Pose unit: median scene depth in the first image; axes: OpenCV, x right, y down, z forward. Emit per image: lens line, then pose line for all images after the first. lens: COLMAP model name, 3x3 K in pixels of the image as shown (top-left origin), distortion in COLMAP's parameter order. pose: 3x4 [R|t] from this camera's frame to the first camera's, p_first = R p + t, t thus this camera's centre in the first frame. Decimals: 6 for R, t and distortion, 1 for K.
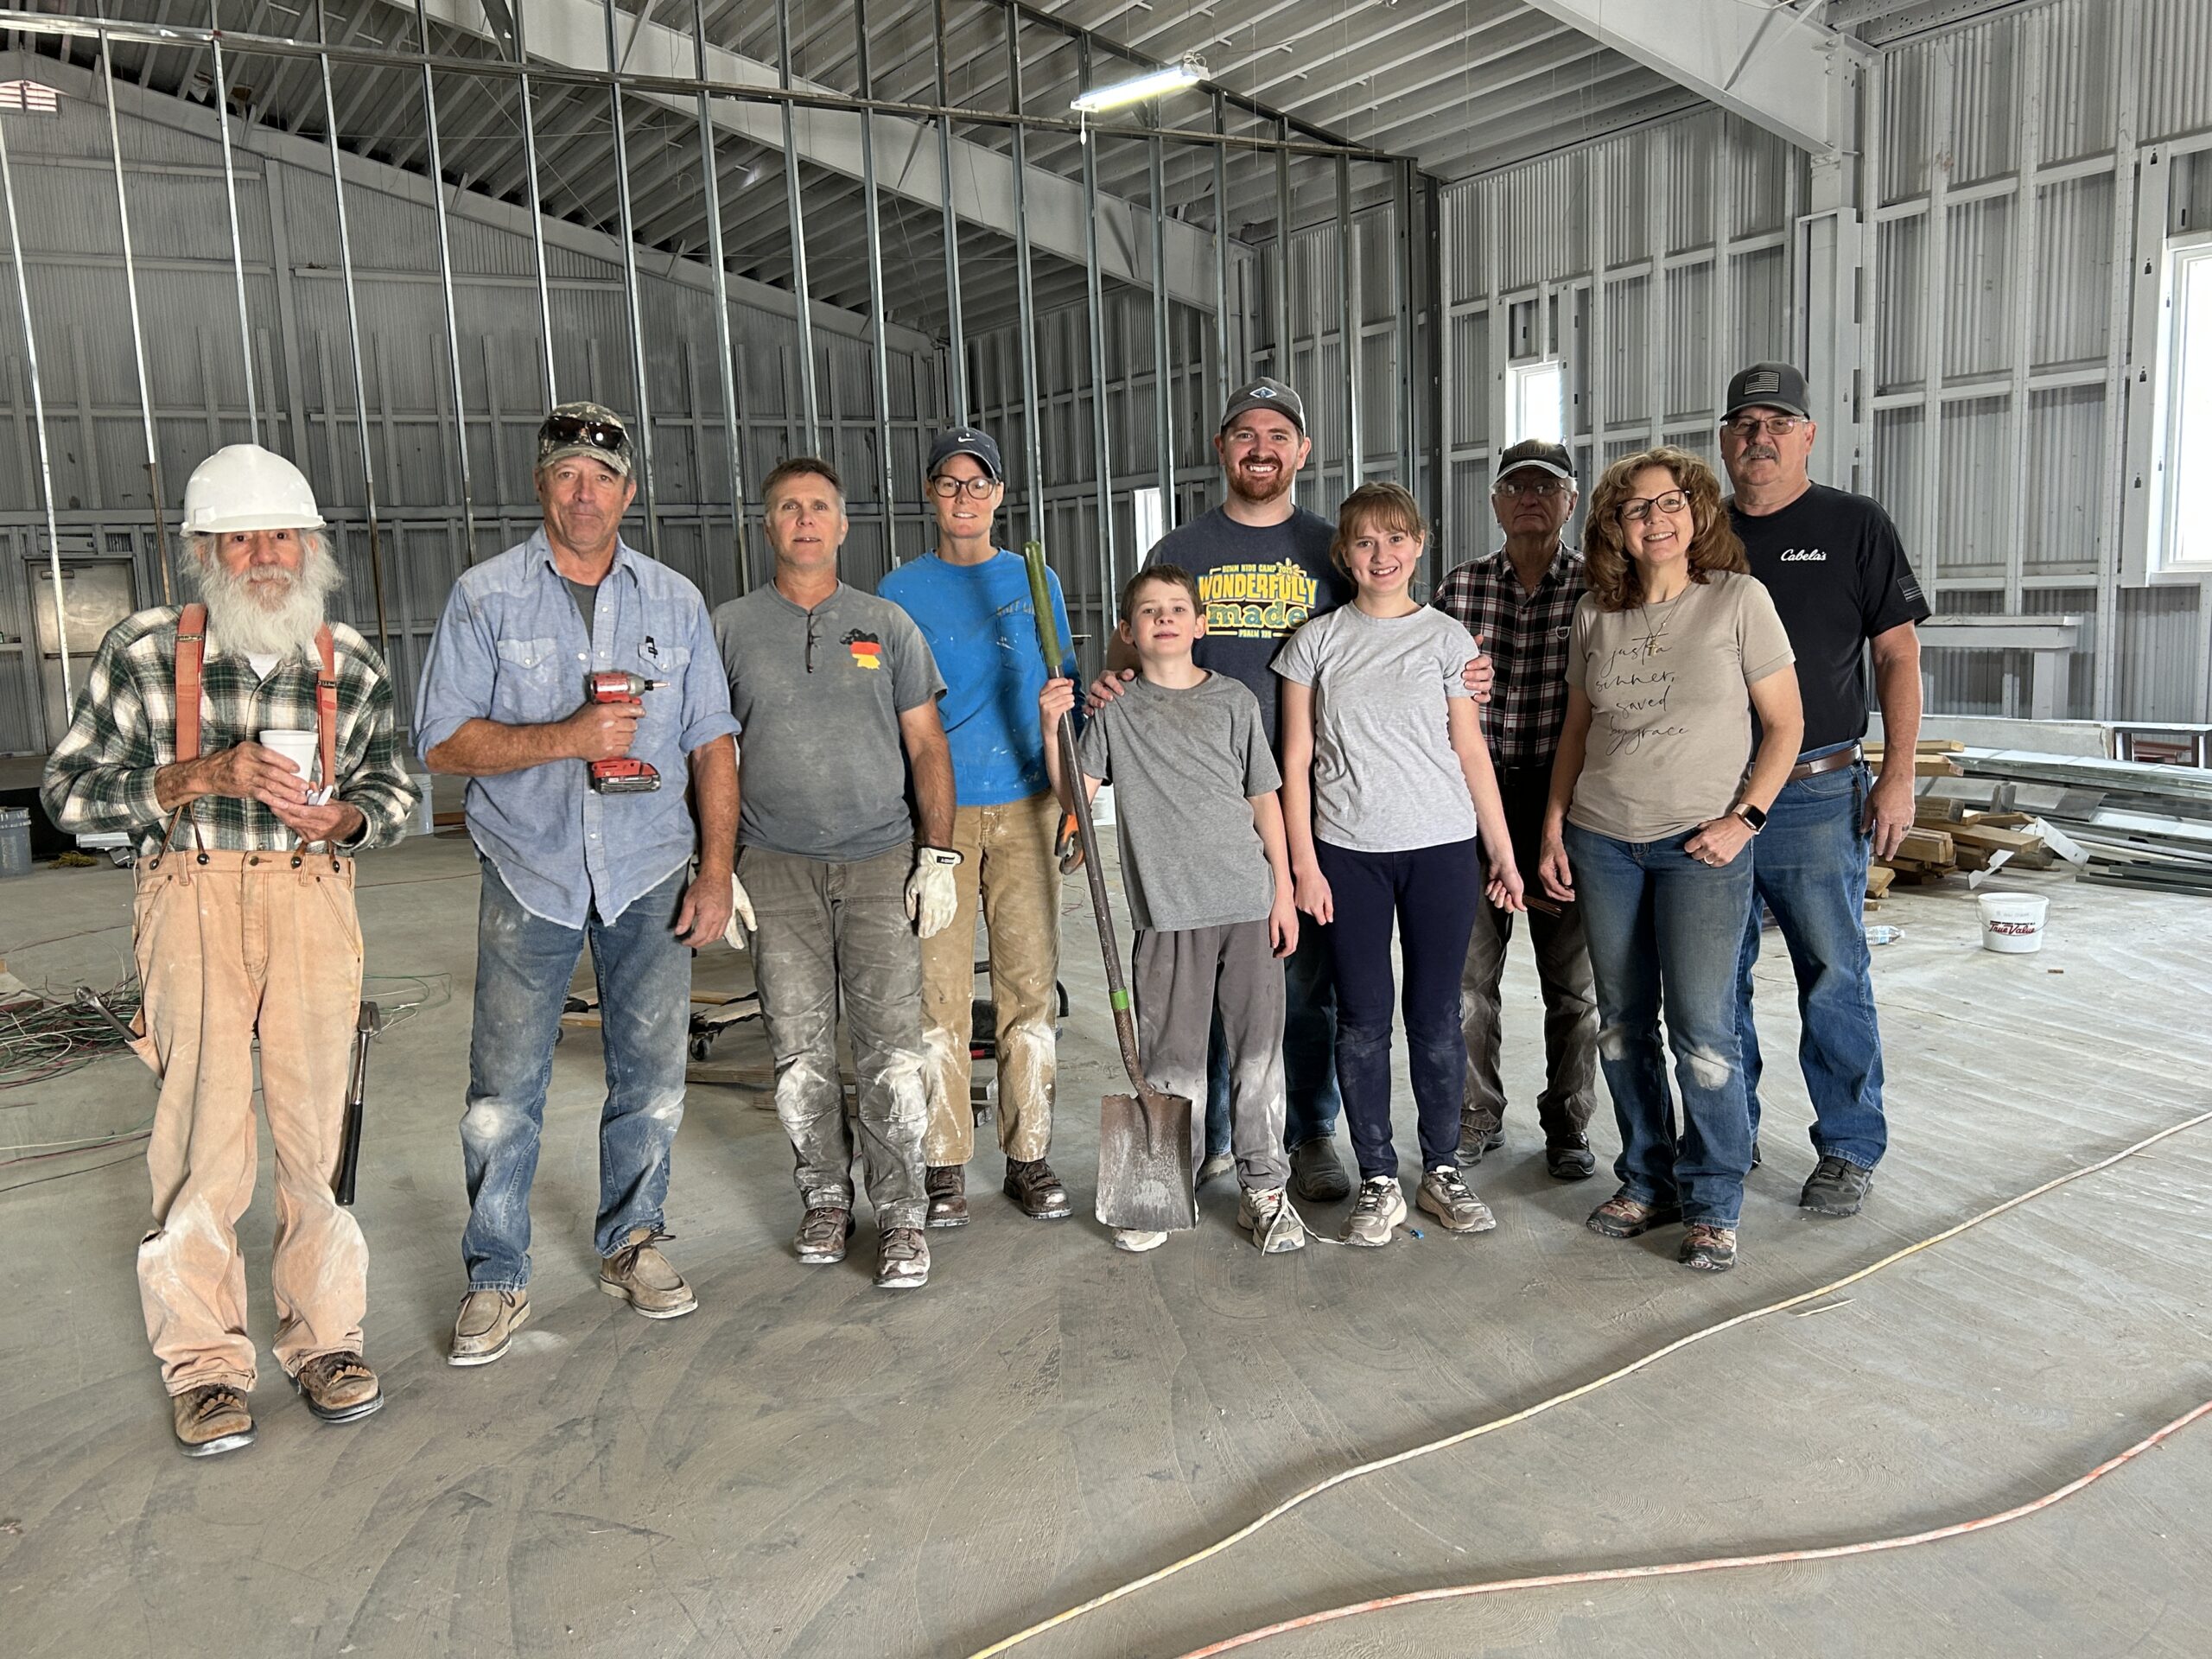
lens RADIAL K [[1882.7, 0, 1106.0], [0, 1882.7, 829.5], [0, 0, 1]] dist [0.000716, 0.006303]
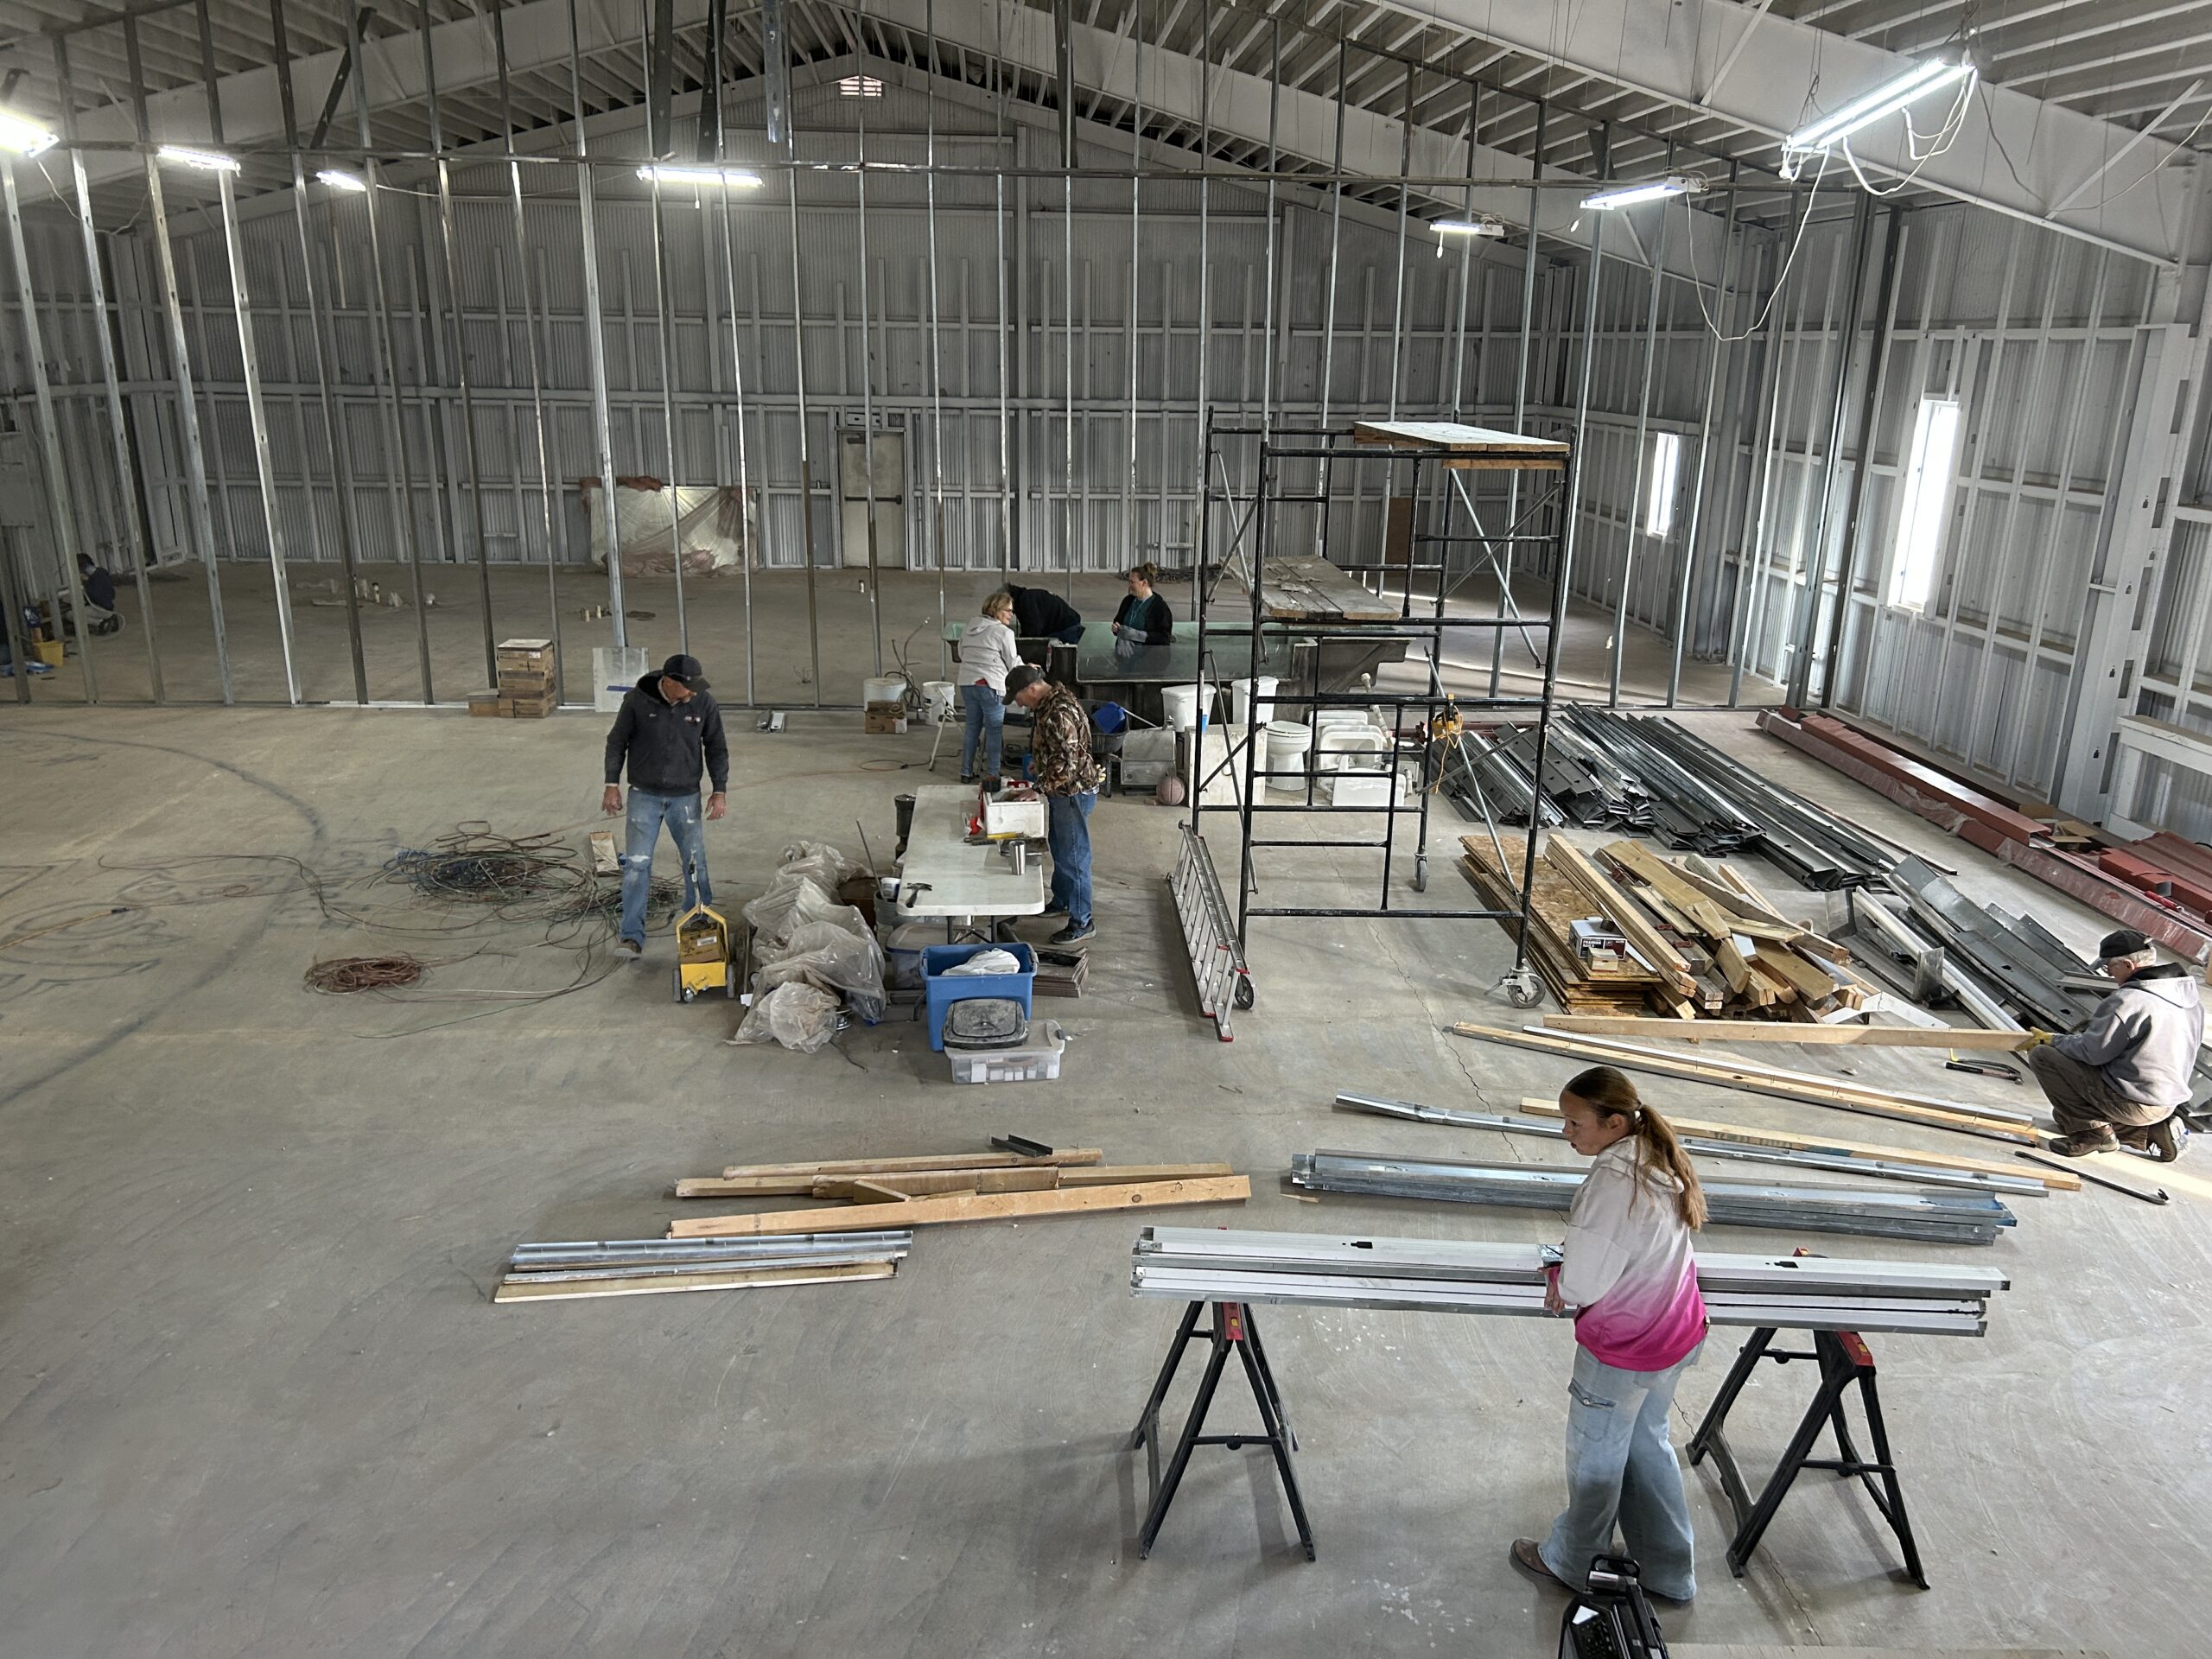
lens RADIAL K [[1665.2, 0, 1106.0], [0, 1665.2, 829.5], [0, 0, 1]] dist [0.057499, -0.088233]
pose [[0.891179, 0.178355, -0.417121, 0.189379], [-0.106957, 0.976158, 0.188878, -0.105799], [0.440864, -0.123710, 0.889008, -0.078012]]
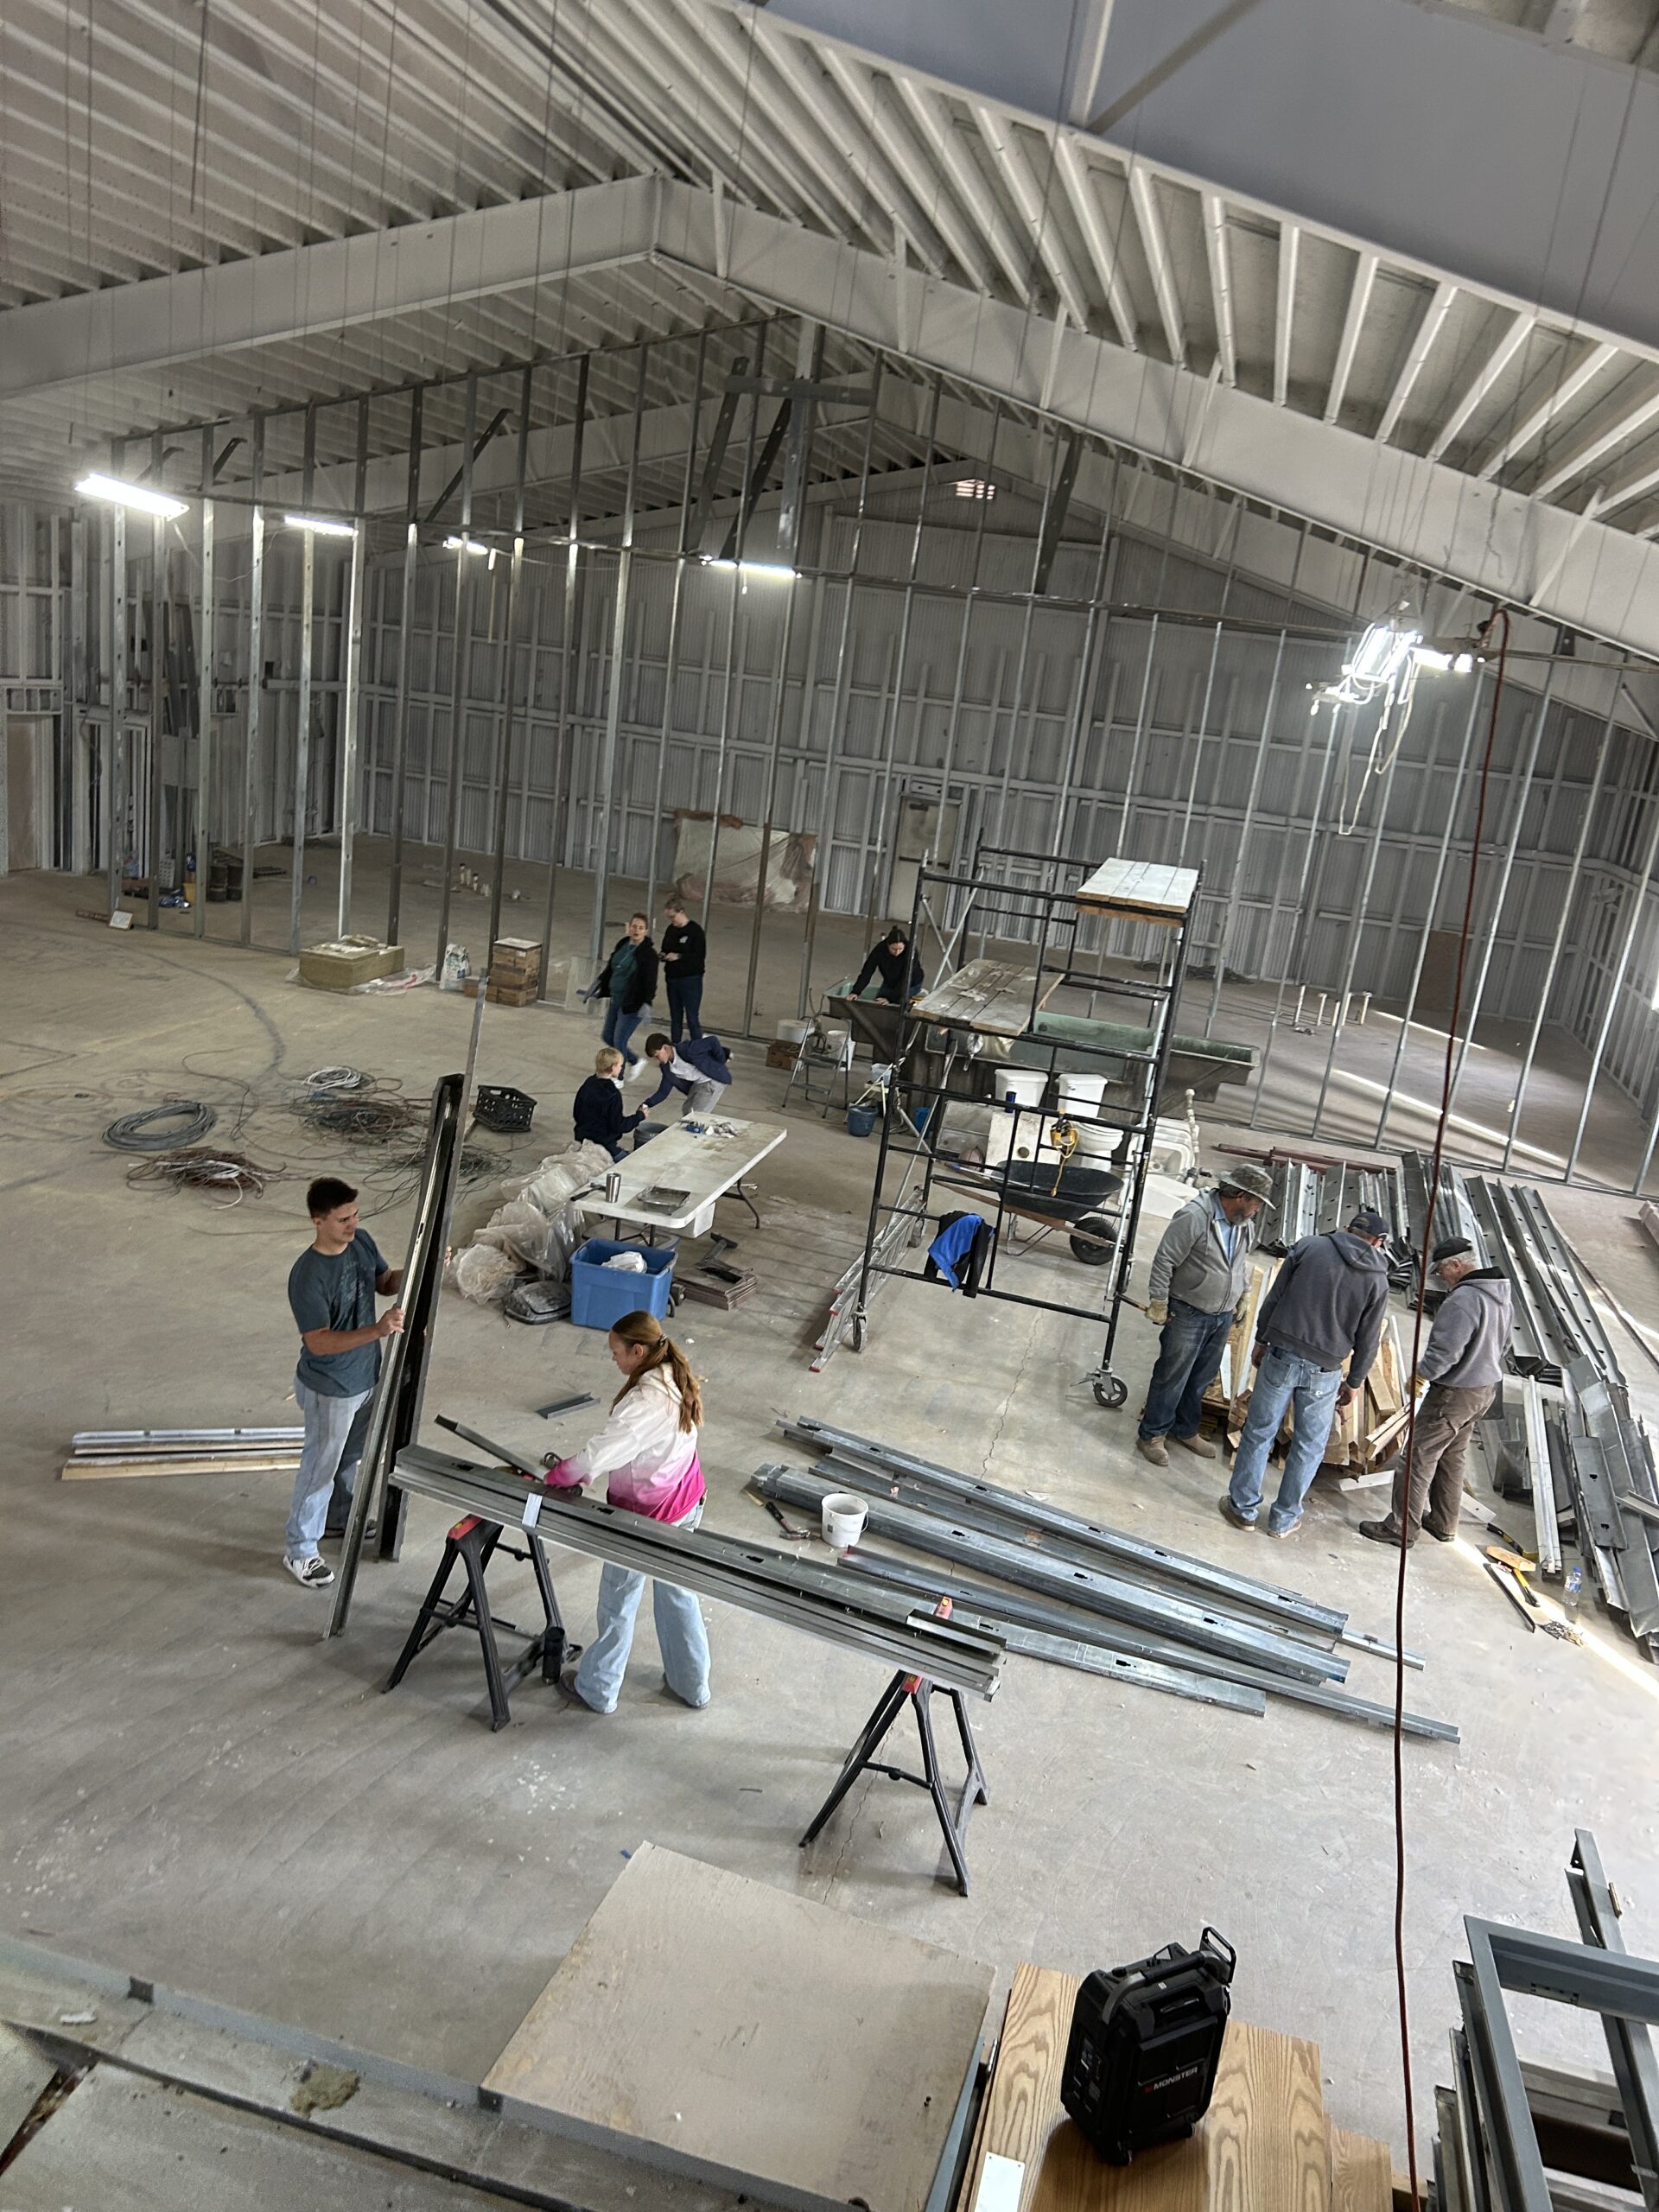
lens RADIAL K [[1636.9, 0, 829.5], [0, 1636.9, 1106.0], [0, 0, 1]] dist [0.119922, -0.325635]
pose [[0.701625, 0.304905, -0.644014, 0.335480], [-0.236118, 0.952244, 0.193596, -0.143532], [0.672287, 0.016231, 0.740112, -0.048808]]
